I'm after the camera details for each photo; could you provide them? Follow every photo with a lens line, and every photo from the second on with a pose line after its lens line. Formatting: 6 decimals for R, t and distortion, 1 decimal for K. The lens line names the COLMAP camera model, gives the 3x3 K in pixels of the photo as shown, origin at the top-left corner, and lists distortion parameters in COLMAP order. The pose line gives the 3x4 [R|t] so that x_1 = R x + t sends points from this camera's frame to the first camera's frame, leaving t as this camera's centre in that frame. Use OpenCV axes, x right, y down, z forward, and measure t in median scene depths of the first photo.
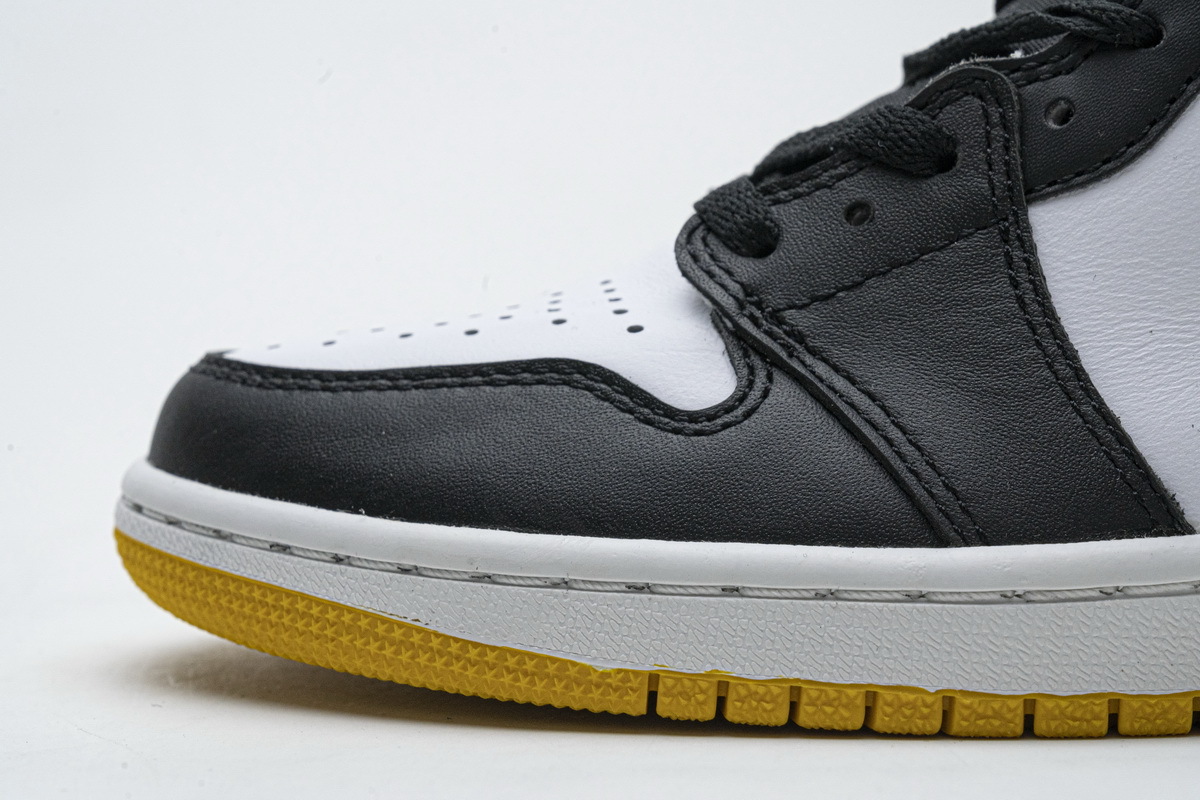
lens RADIAL K [[2425.3, 0, 600.5], [0, 2425.3, 400.3], [0, 0, 1]] dist [0.062043, 0.000000]
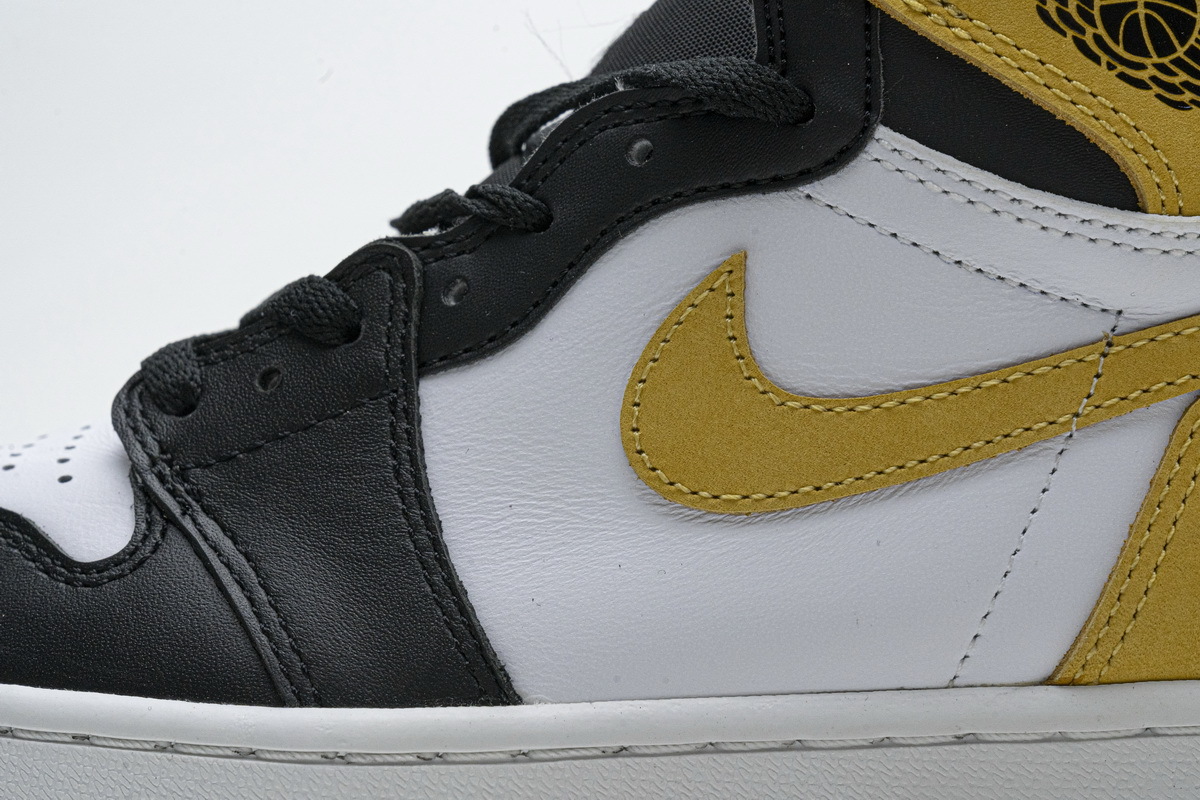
lens RADIAL K [[2425.3, 0, 599.2], [0, 2425.3, 399.6], [0, 0, 1]] dist [0.062043, 0.000000]
pose [[0.995290, 0.037162, -0.089539, 0.352286], [-0.038718, 0.999127, -0.015700, -0.058505], [0.088878, 0.019093, 0.995860, -0.035681]]
